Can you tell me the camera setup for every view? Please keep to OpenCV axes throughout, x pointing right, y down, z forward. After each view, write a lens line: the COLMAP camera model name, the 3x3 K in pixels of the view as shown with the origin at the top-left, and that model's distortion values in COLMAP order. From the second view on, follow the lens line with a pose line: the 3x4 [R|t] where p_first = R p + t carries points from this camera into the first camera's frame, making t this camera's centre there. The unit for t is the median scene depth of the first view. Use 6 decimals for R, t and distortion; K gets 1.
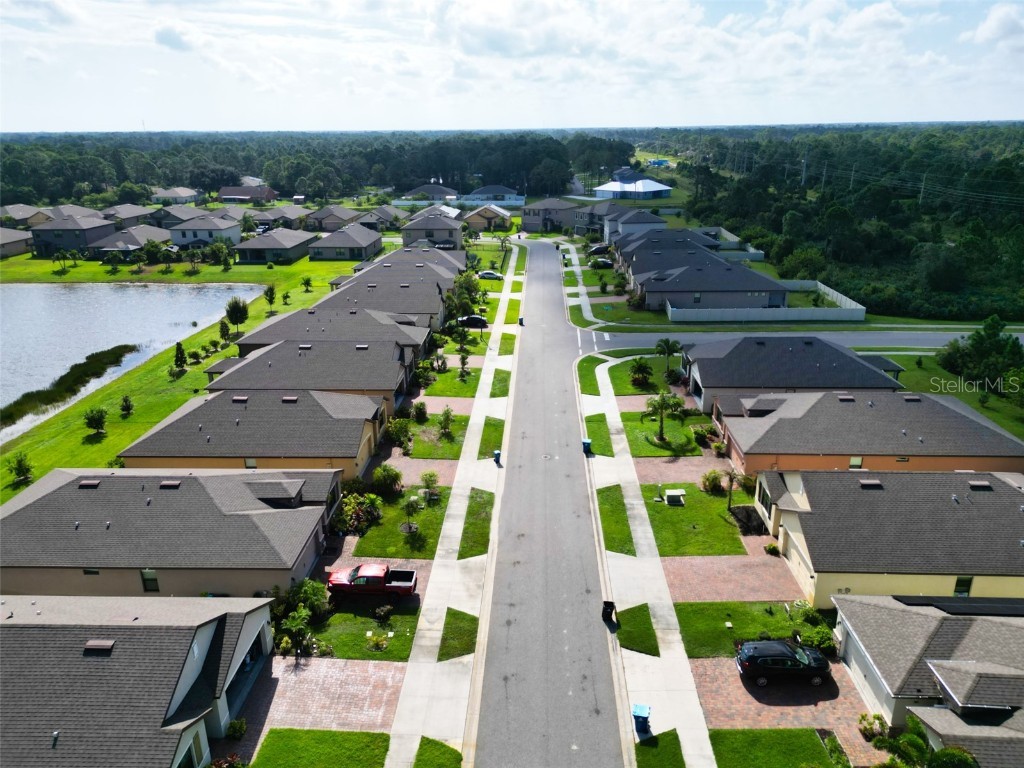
lens RADIAL K [[775.3, 0, 511.0], [0, 775.3, 398.6], [0, 0, 1]] dist [0.094208, -0.143280]
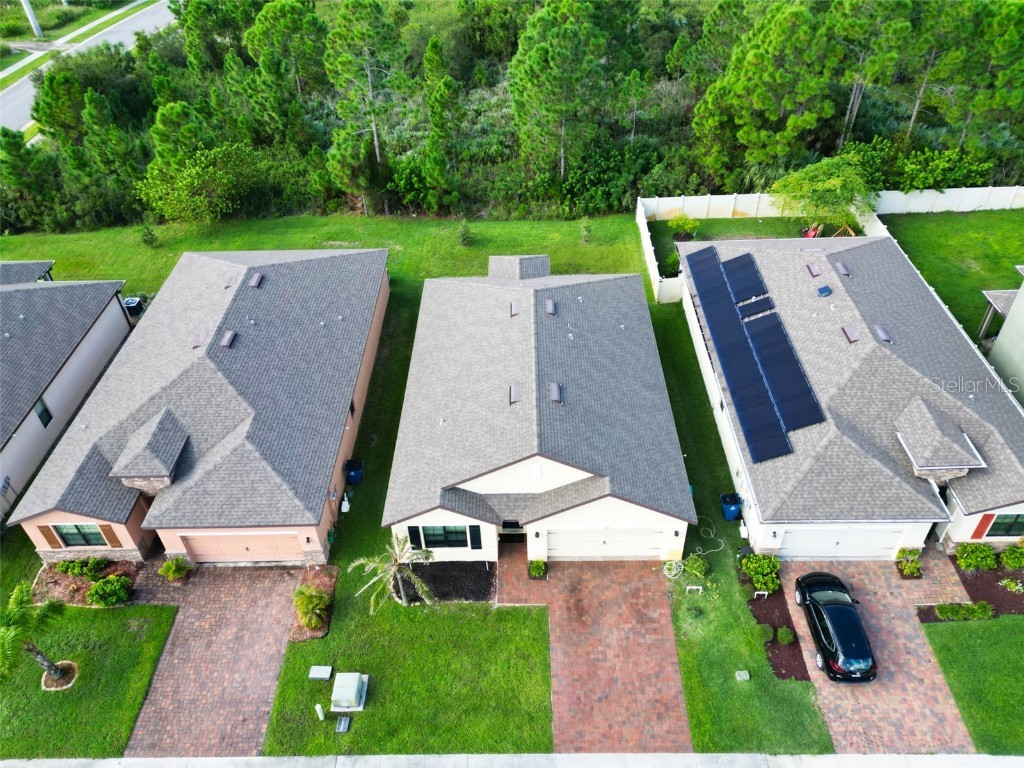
lens RADIAL K [[775.3, 0, 511.0], [0, 775.3, 398.6], [0, 0, 1]] dist [0.094208, -0.143280]
pose [[-0.034115, -0.639575, 0.767971, -0.066368], [0.356141, 0.710195, 0.607279, -0.329277], [-0.933809, 0.294223, 0.203551, 0.959529]]
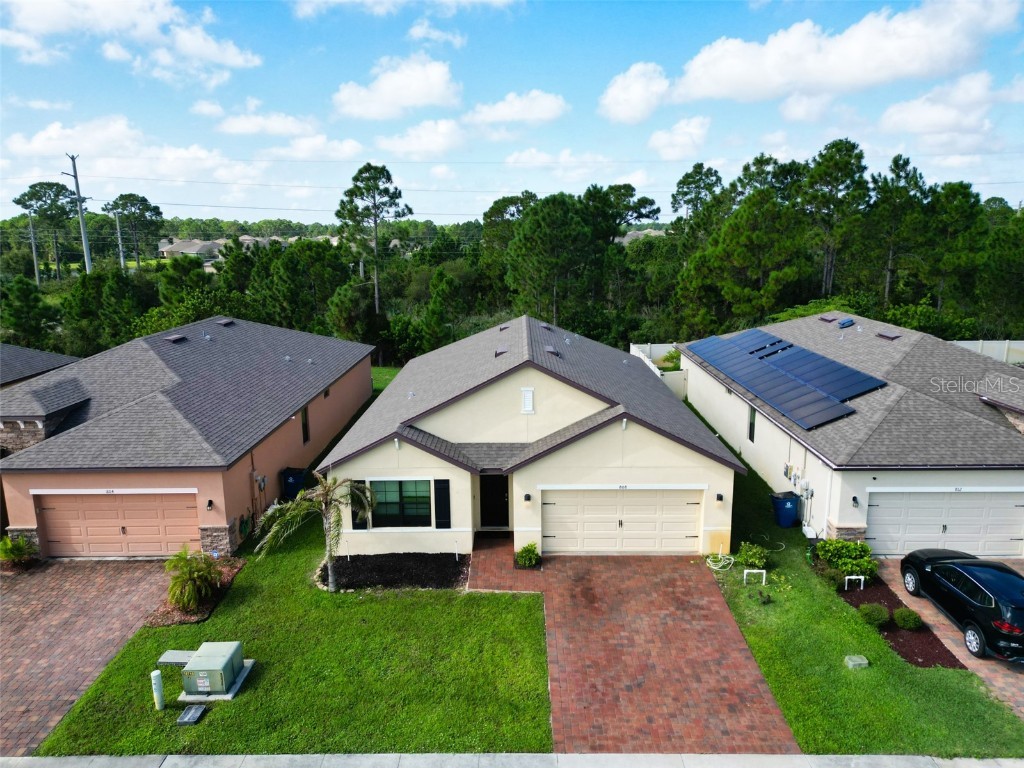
lens RADIAL K [[723.4, 0, 512.0], [0, 723.4, 384.0], [0, 0, 1]] dist [0.049285, -0.035965]
pose [[-0.032281, -0.195367, 0.980199, -0.056083], [0.332444, 0.922771, 0.194869, 0.024659], [-0.942570, 0.332152, 0.035161, 1.083575]]
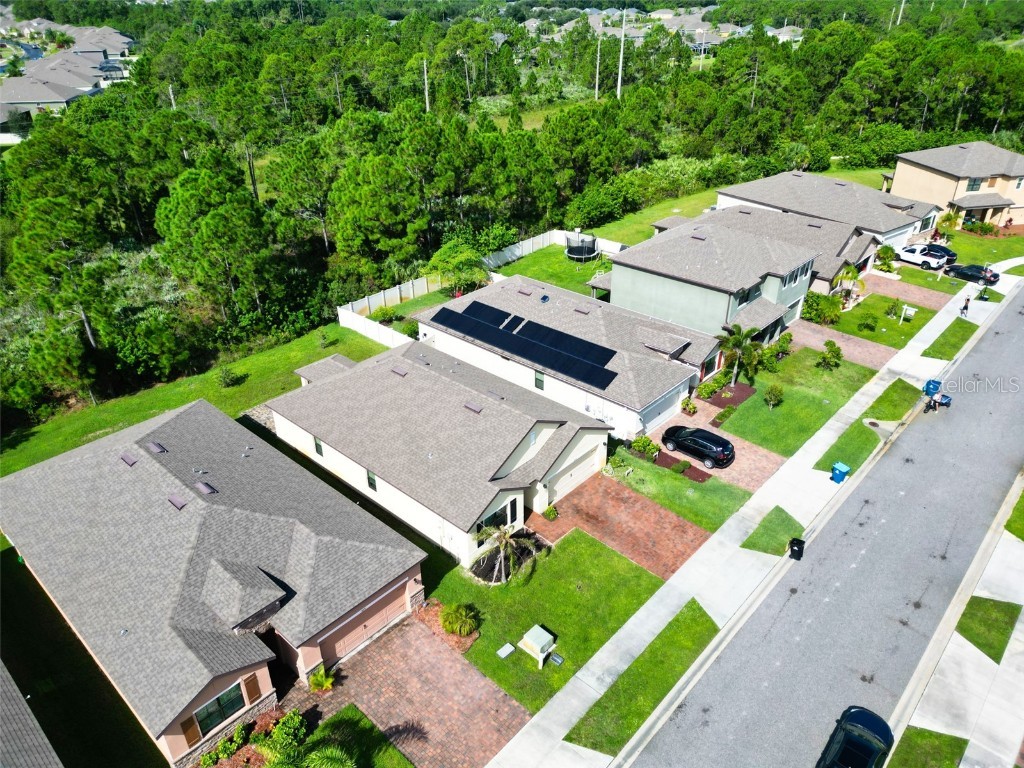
lens RADIAL K [[723.4, 0, 512.0], [0, 723.4, 384.0], [0, 0, 1]] dist [0.049285, -0.035965]
pose [[-0.767414, -0.296770, 0.568334, -0.045810], [0.227471, 0.702738, 0.674104, -0.506361], [-0.599444, 0.646596, -0.471784, 1.474777]]
